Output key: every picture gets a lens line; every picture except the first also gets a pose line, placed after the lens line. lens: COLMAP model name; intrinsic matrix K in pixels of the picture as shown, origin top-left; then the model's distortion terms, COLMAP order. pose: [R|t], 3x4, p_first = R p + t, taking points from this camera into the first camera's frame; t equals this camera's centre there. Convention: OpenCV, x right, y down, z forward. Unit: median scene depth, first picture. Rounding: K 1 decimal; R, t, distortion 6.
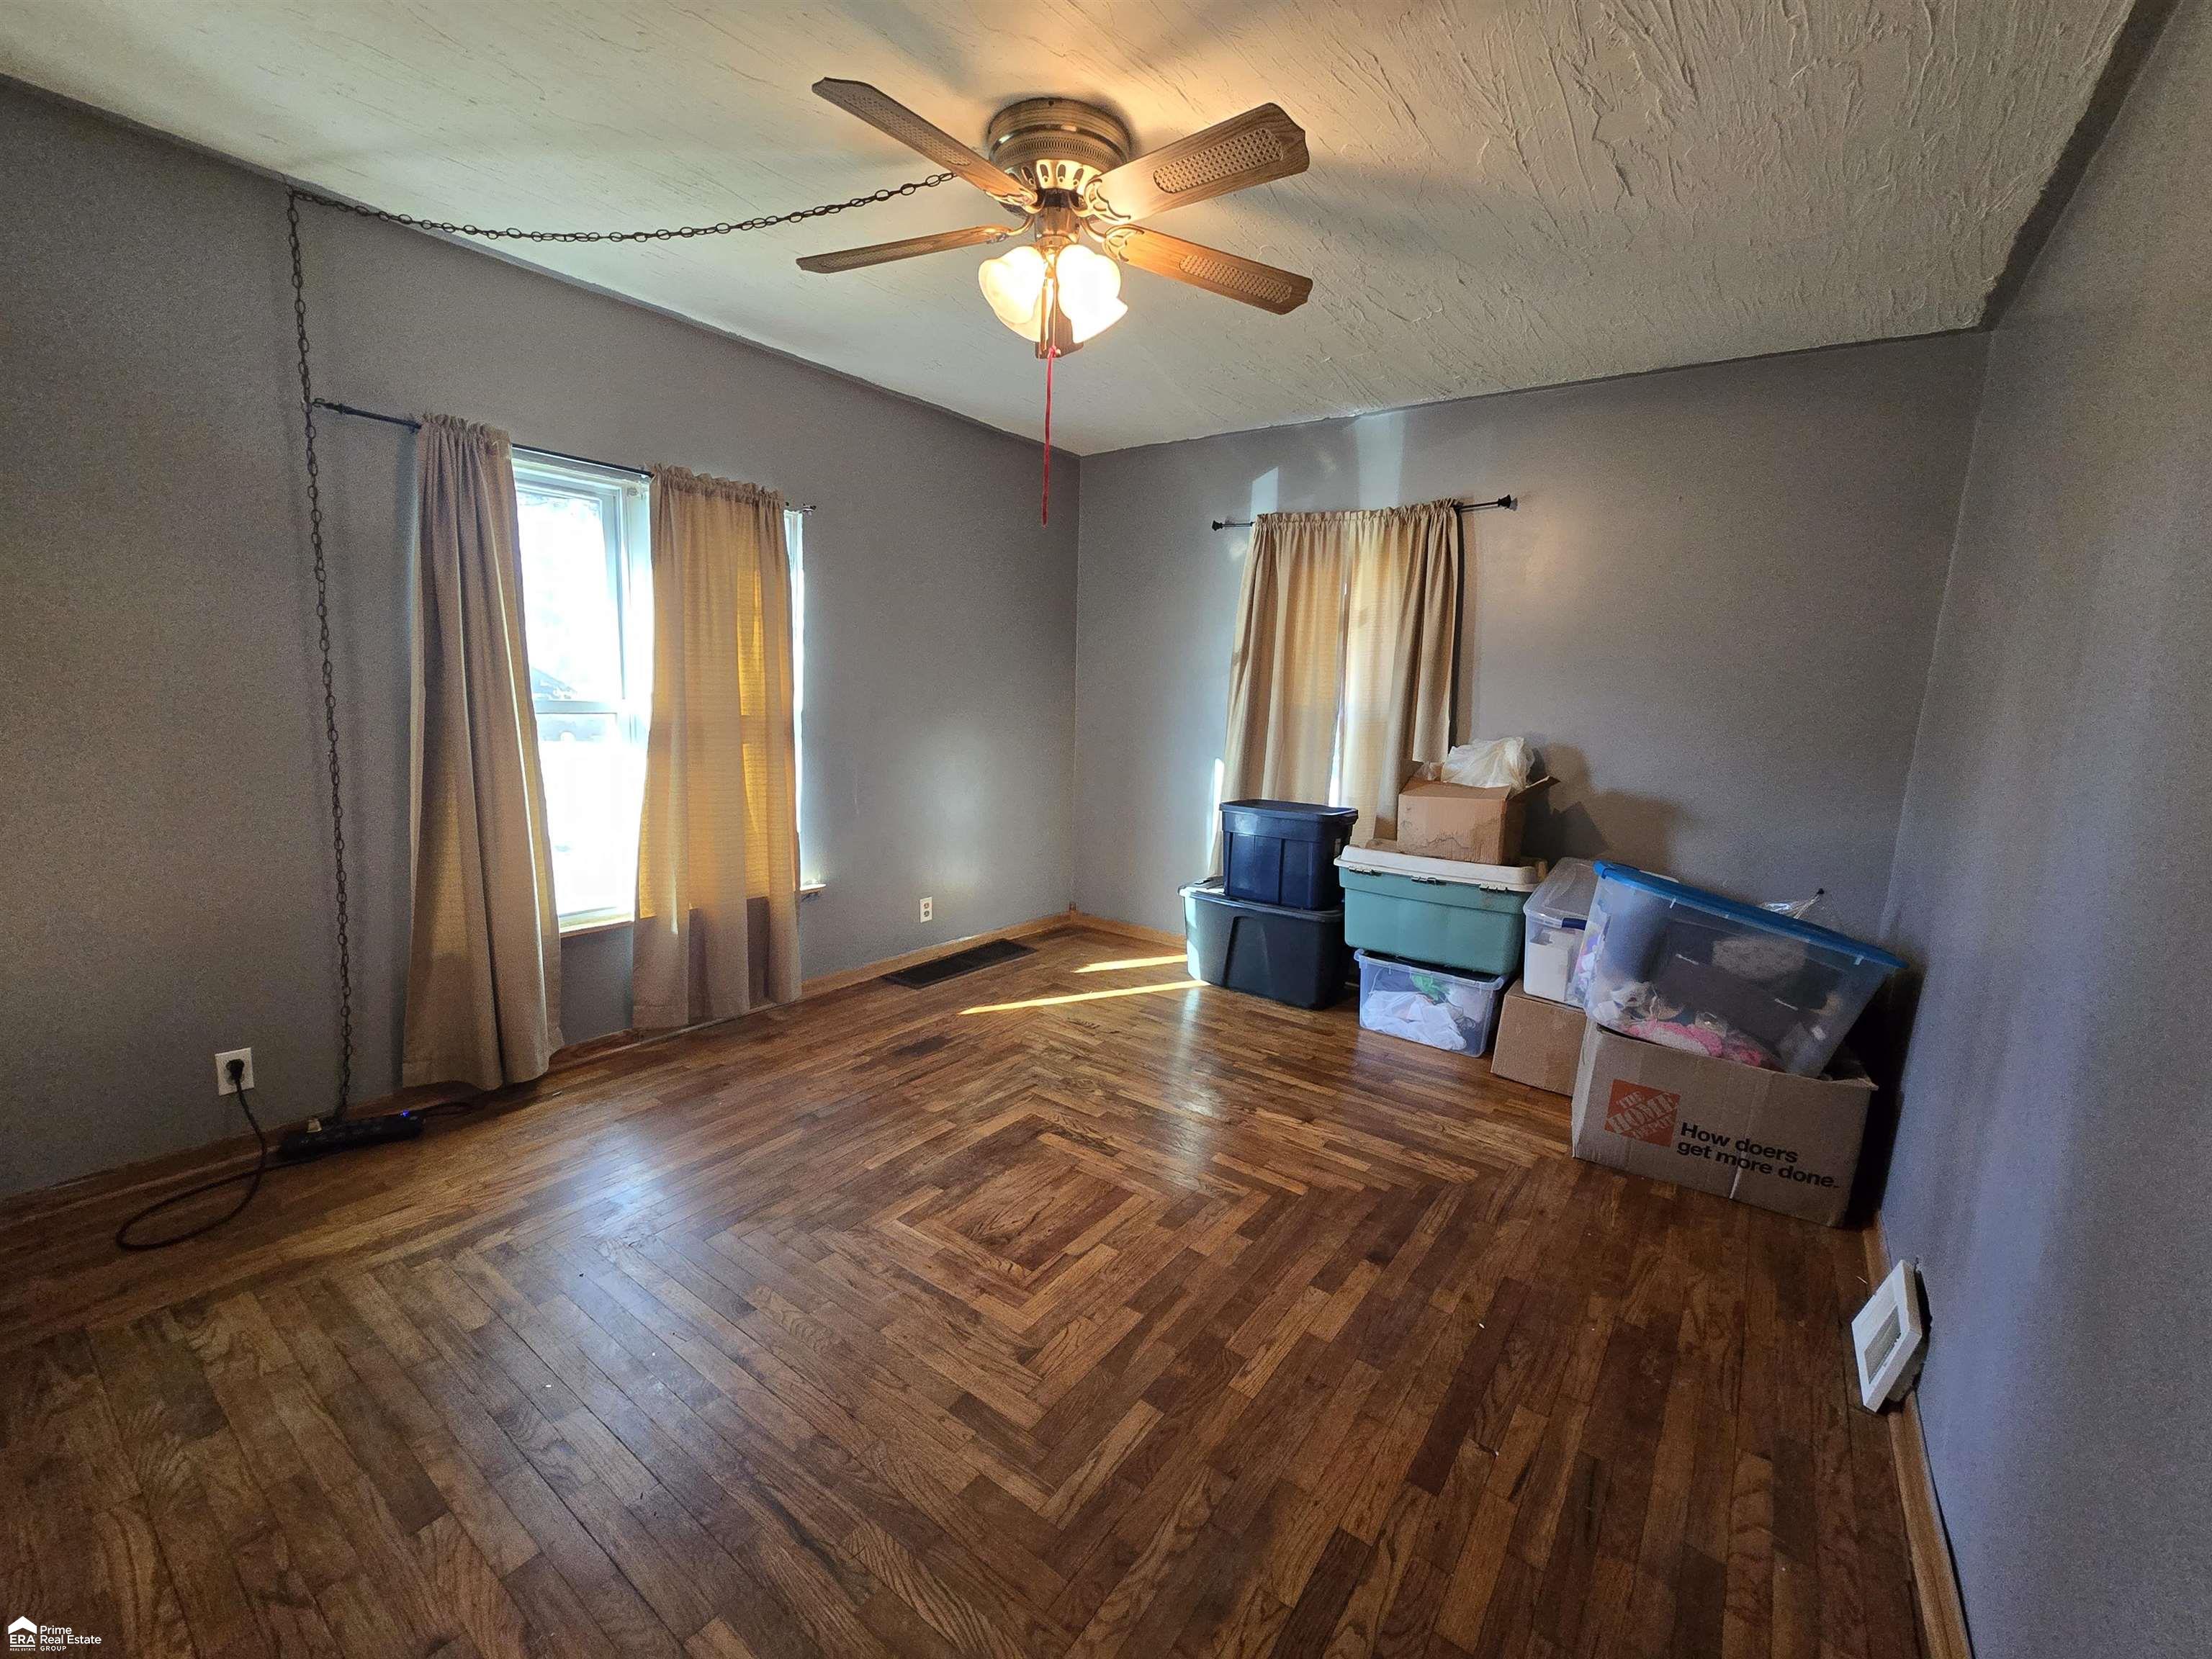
lens RADIAL K [[887.7, 0, 1106.0], [0, 887.7, 829.5], [0, 0, 1]] dist [-0.000859, -0.000080]
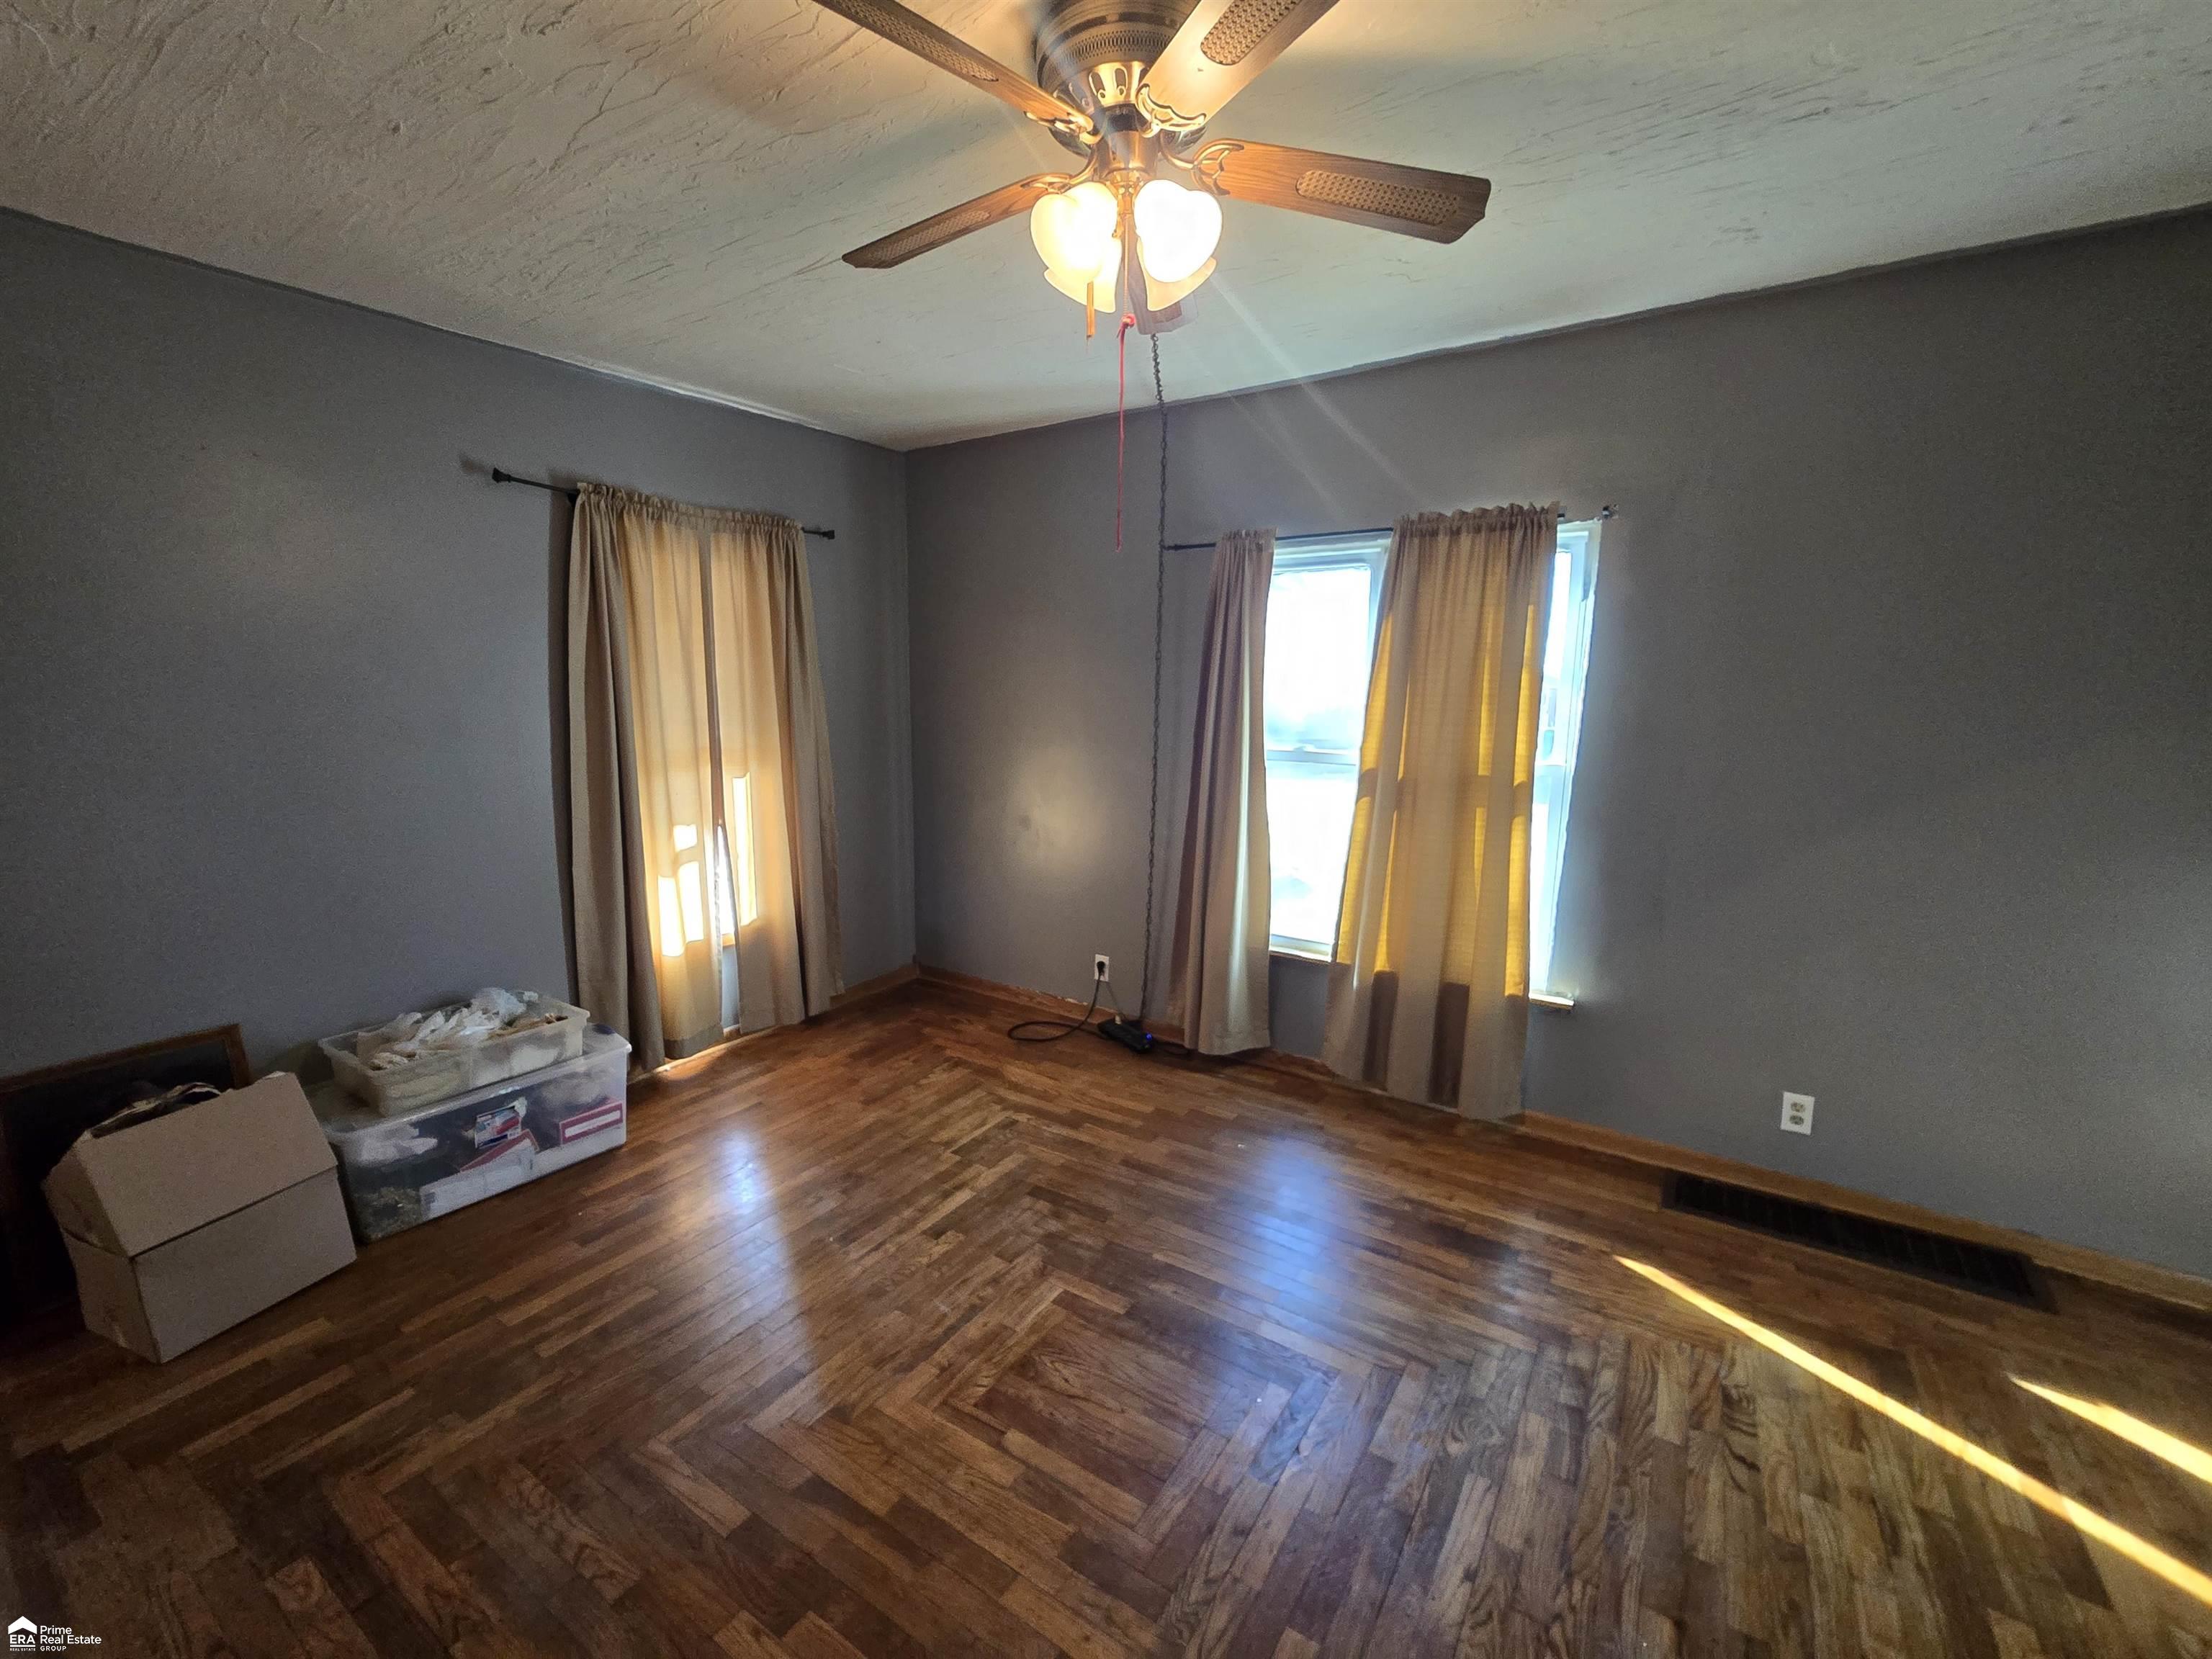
lens RADIAL K [[905.9, 0, 1106.0], [0, 905.9, 829.5], [0, 0, 1]] dist [-0.002633, 0.000188]
pose [[0.068325, 0.121571, -0.990228, 0.505478], [-0.165945, 0.980106, 0.108878, -0.126926], [0.983765, 0.156885, 0.087140, 0.642732]]
